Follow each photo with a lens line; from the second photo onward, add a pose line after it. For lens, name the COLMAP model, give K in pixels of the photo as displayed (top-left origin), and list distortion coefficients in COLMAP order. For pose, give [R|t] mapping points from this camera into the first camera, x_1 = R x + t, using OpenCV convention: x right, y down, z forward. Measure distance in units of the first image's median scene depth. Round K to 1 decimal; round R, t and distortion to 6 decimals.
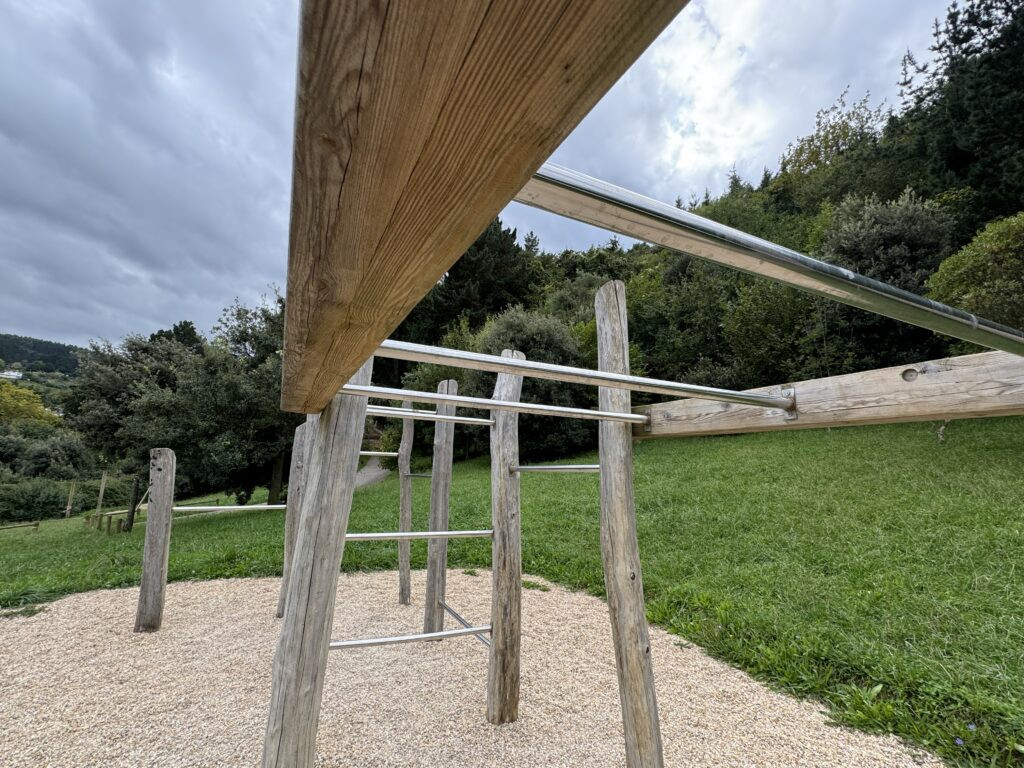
lens RADIAL K [[453.6, 0, 509.1], [0, 453.6, 385.1], [0, 0, 1]] dist [-0.001157, -0.000414]
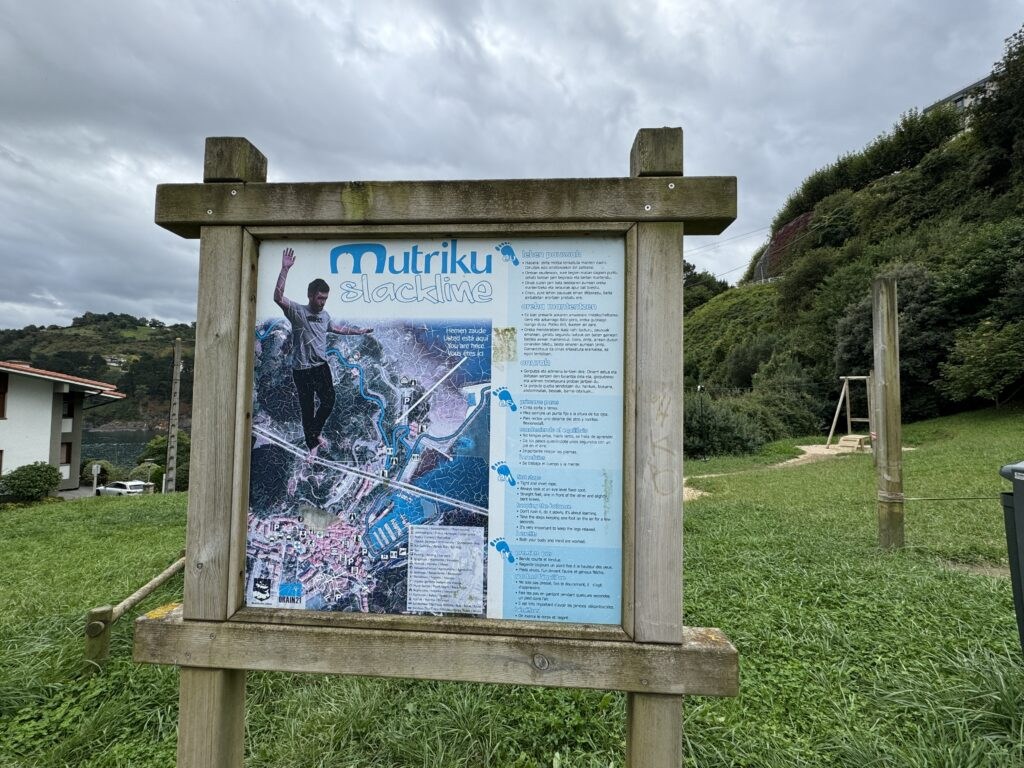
lens RADIAL K [[453.6, 0, 510.4], [0, 453.6, 384.6], [0, 0, 1]] dist [-0.001750, -0.000107]
pose [[0.618013, -0.052005, -0.784446, -1.063990], [0.148256, 0.987616, 0.051328, 0.188609], [0.772062, -0.148020, 0.618070, 0.595888]]
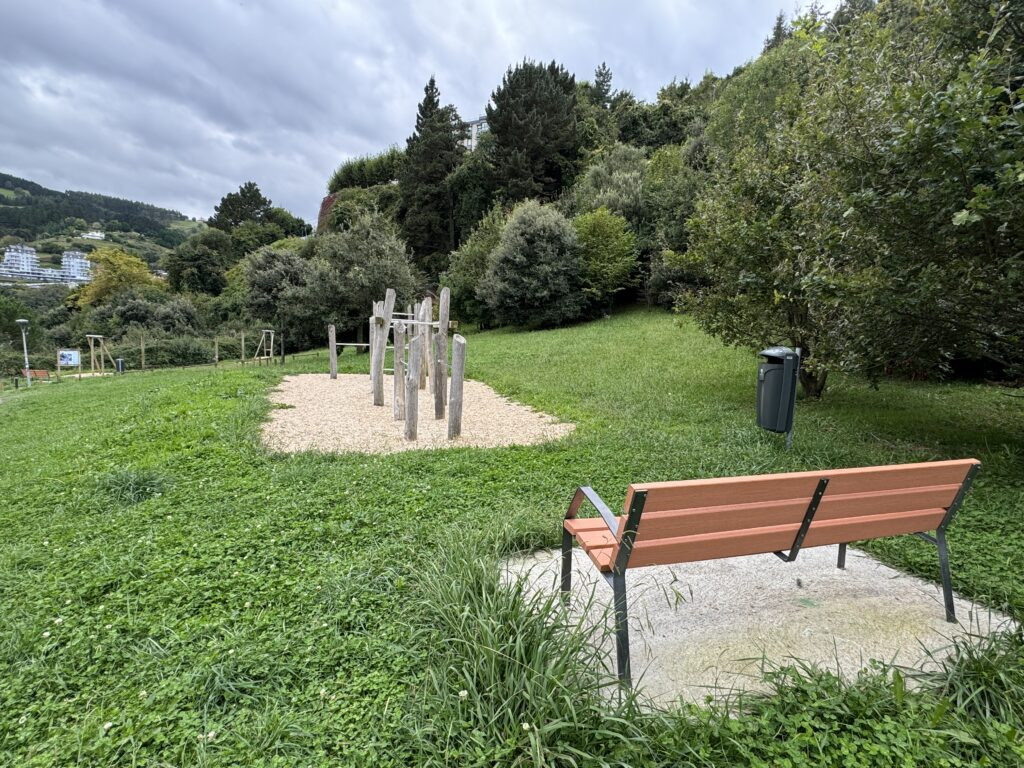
lens RADIAL K [[507.7, 0, 512.0], [0, 507.7, 384.0], [0, 0, 1]] dist [-0.001570, 0.000524]
pose [[0.987470, 0.033976, -0.154105, 0.204593], [0.009600, 0.961804, 0.273571, -0.082795], [0.157514, -0.271622, 0.949426, -0.447394]]
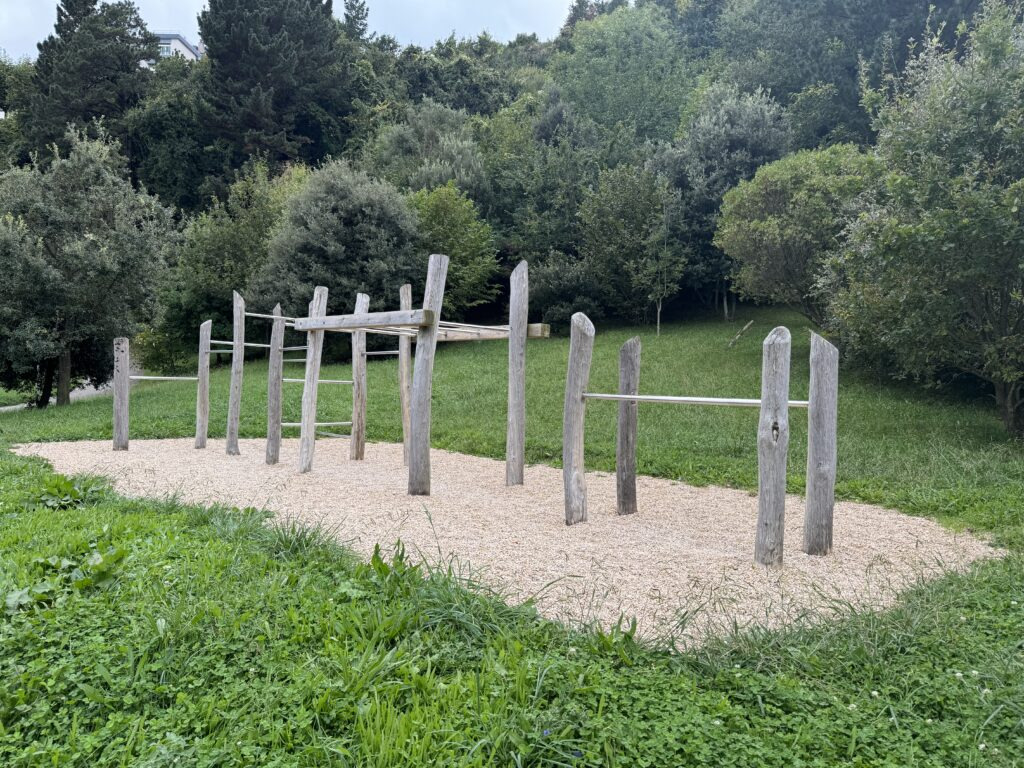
lens RADIAL K [[716.2, 0, 507.9], [0, 716.2, 387.1], [0, 0, 1]] dist [0.063425, -0.074274]
pose [[0.964163, 0.009393, 0.265144, -0.031256], [-0.060216, 0.981040, 0.184215, -0.044213], [-0.258386, -0.193579, 0.946448, -0.328534]]
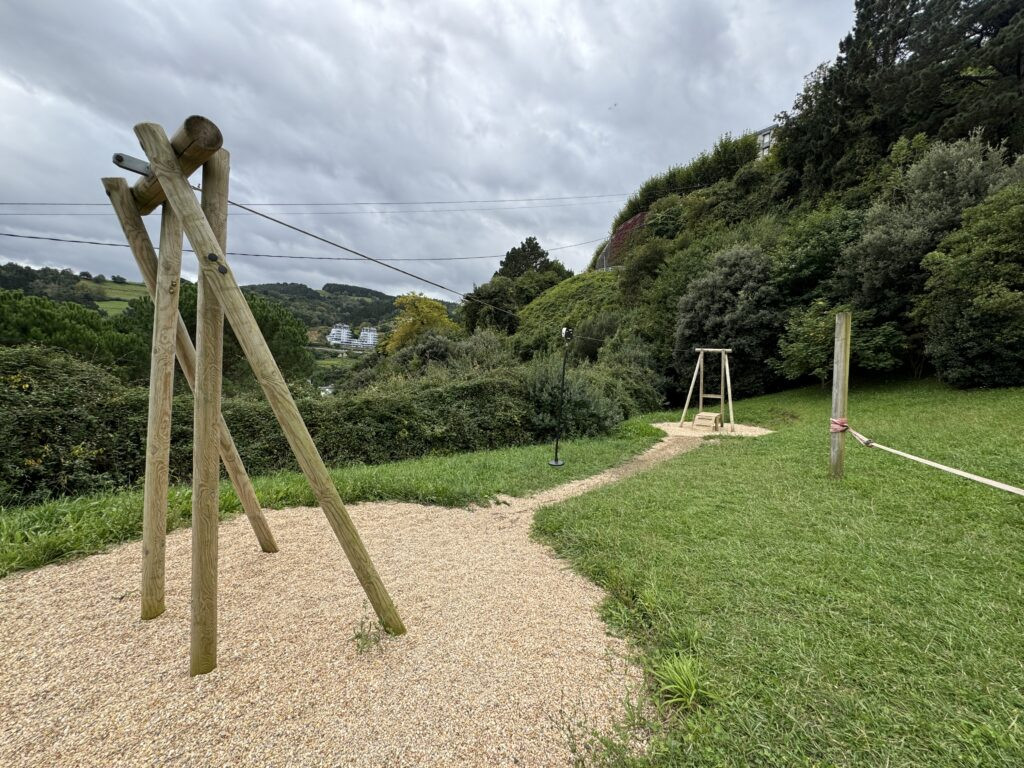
lens RADIAL K [[407.9, 0, 511.6], [0, 407.9, 383.6], [0, 0, 1]] dist [-0.001999, 0.000147]
pose [[0.831450, 0.019454, -0.555259, -1.252850], [0.075720, 0.986095, 0.147933, 0.252182], [0.550416, -0.165043, 0.818415, 0.898397]]
